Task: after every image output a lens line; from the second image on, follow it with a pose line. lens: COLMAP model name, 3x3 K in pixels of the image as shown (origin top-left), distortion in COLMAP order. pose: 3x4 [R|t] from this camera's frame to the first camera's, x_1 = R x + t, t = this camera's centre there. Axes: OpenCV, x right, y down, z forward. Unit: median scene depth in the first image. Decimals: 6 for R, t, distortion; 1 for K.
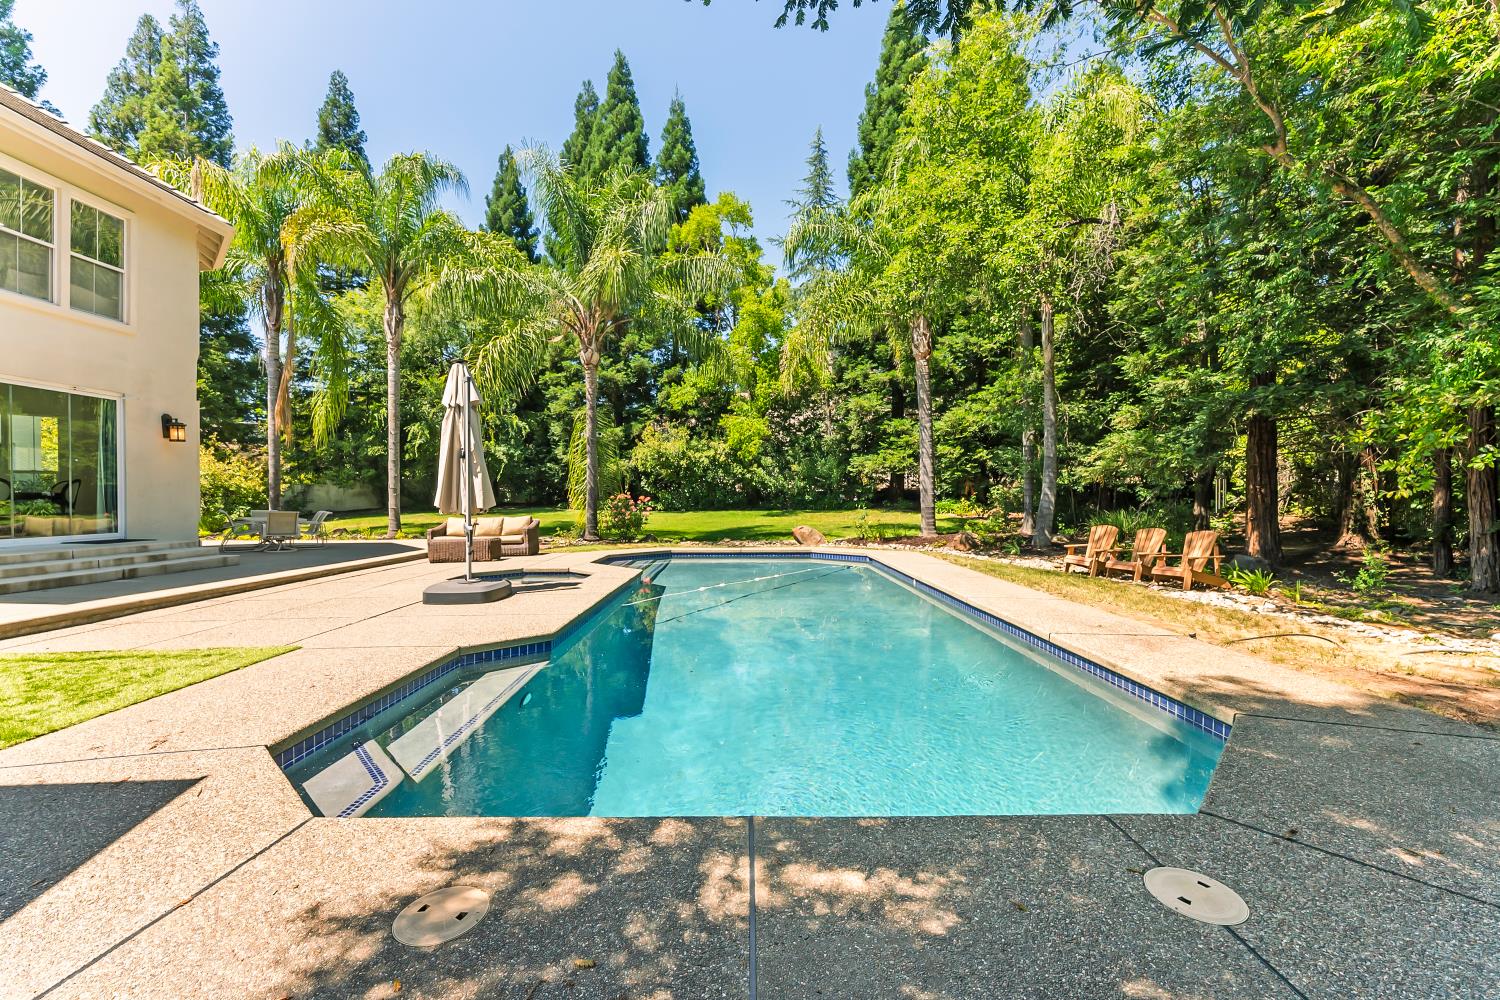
lens RADIAL K [[611.5, 0, 749.5], [0, 611.5, 495.9], [0, 0, 1]] dist [-0.000711, -0.000042]
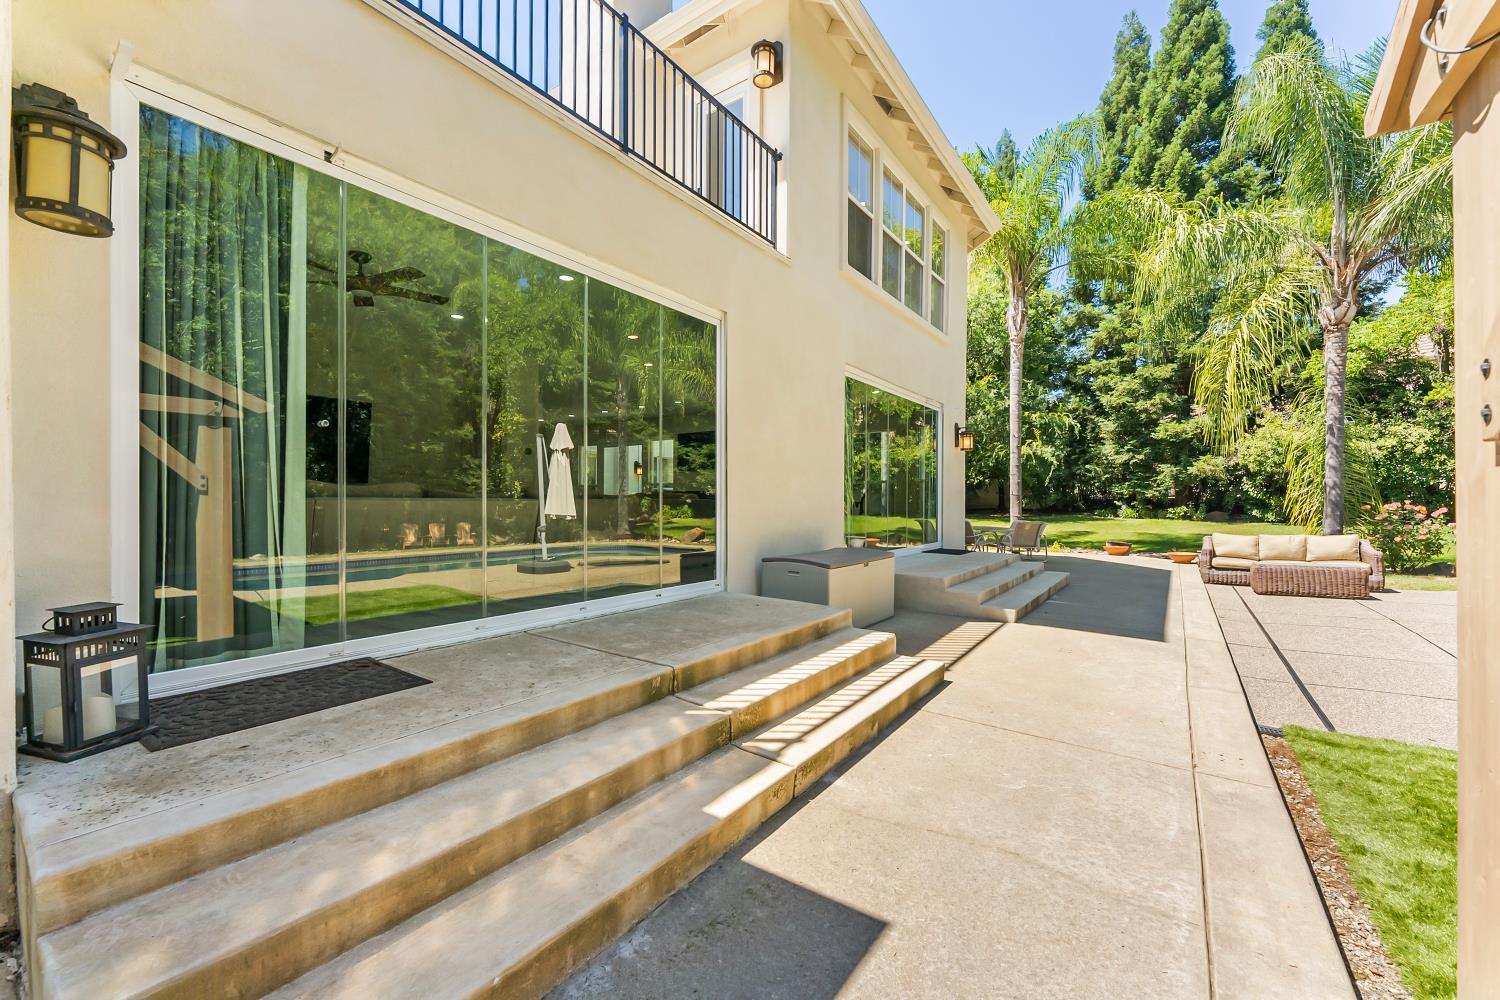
lens RADIAL K [[611.5, 0, 748.8], [0, 611.5, 499.7], [0, 0, 1]] dist [-0.000711, -0.000042]
pose [[0.808994, 0.002116, -0.587813, -0.265664], [-0.001166, 0.999997, 0.001996, -0.005107], [0.587815, -0.000929, 0.808995, 0.002649]]
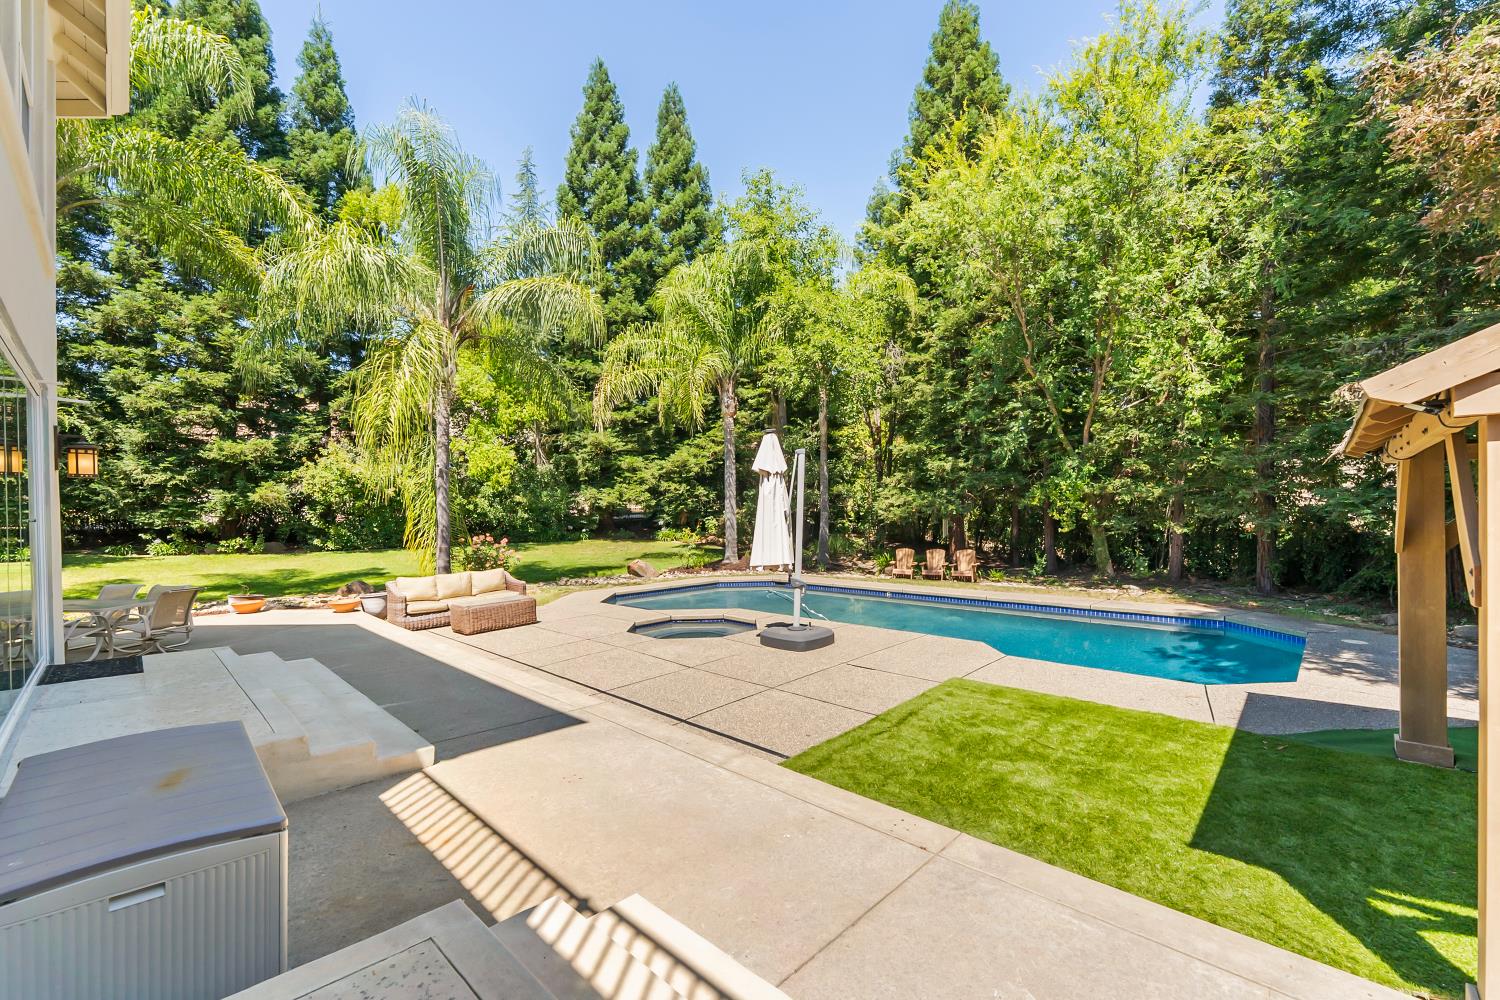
lens RADIAL K [[611.5, 0, 740.9], [0, 611.5, 512.6], [0, 0, 1]] dist [-0.000711, -0.000042]
pose [[0.702402, -0.005689, 0.711758, -0.392663], [0.006761, 0.999976, 0.001321, -0.025231], [-0.711748, 0.003884, 0.702424, 0.094792]]
